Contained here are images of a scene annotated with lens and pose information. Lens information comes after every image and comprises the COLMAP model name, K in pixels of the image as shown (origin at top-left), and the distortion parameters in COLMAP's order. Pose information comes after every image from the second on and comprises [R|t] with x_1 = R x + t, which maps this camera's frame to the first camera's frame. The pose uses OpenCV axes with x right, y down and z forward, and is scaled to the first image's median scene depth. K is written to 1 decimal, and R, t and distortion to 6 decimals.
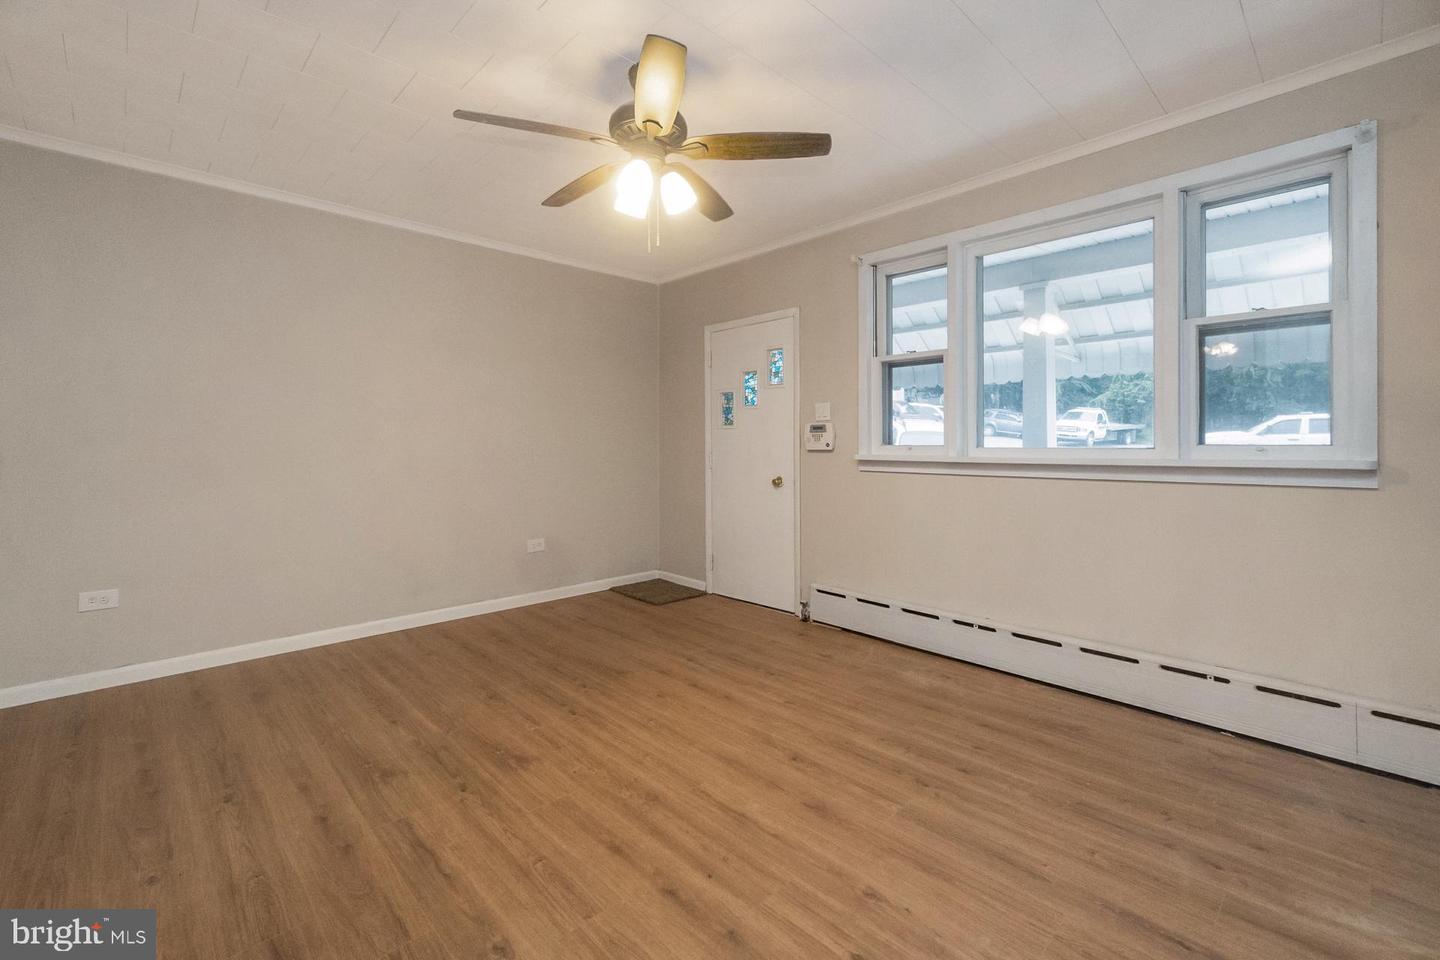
lens RADIAL K [[618.3, 0, 715.8], [0, 618.3, 442.6], [0, 0, 1]] dist [0.003190, 0.000615]
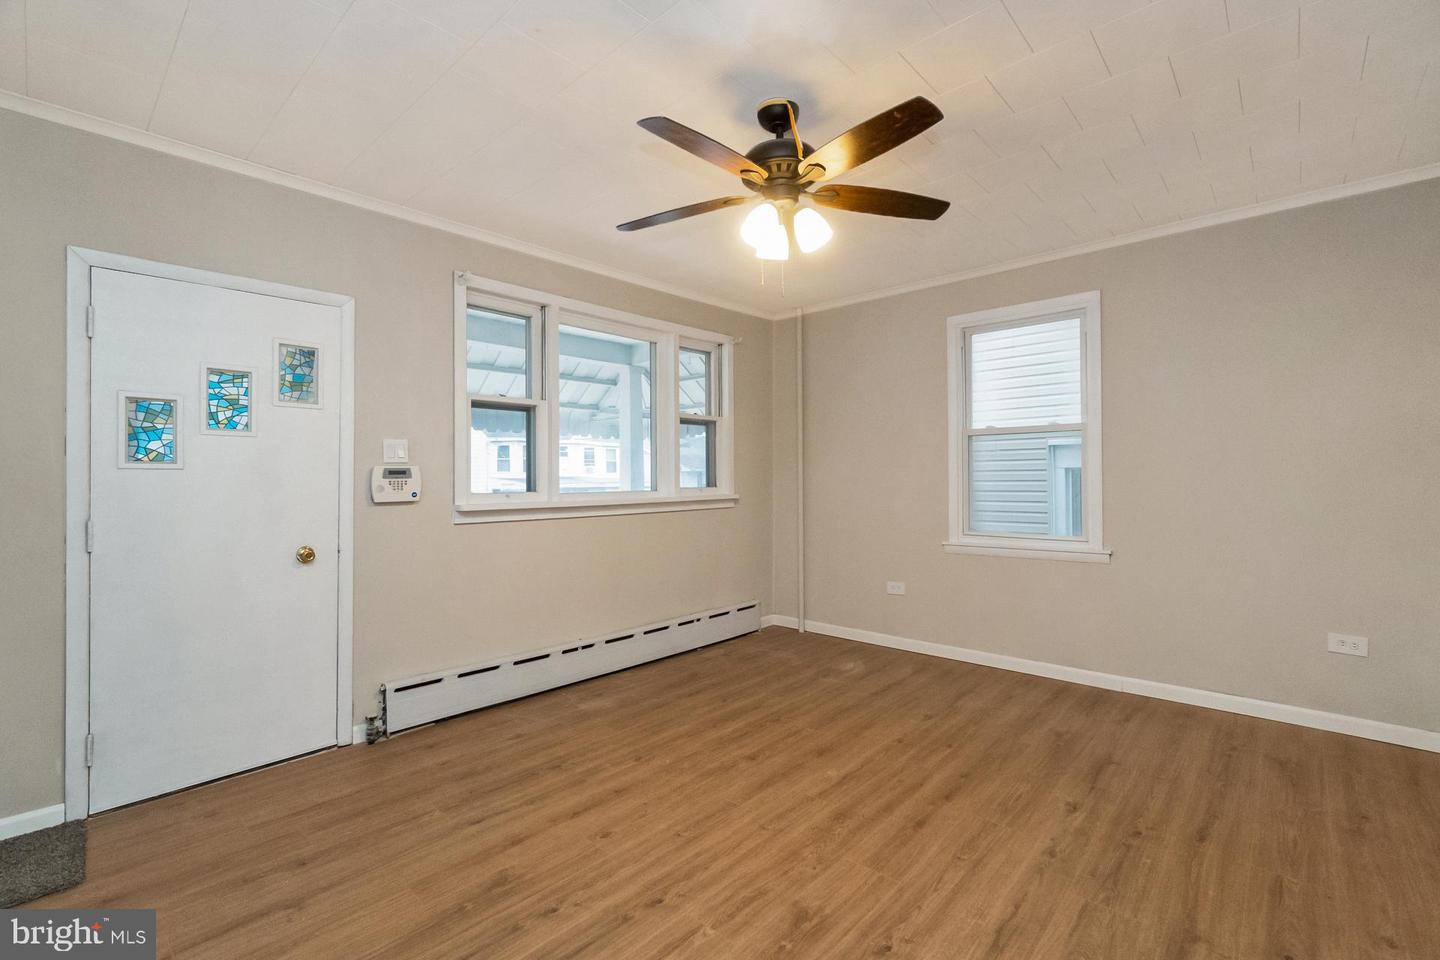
lens RADIAL K [[635.6, 0, 712.3], [0, 635.6, 473.9], [0, 0, 1]] dist [-0.002504, -0.000222]
pose [[-0.063741, 0.009317, 0.997923, -1.010326], [0.008743, 0.999923, -0.008777, -0.018793], [-0.997928, 0.008165, -0.063818, 1.077017]]
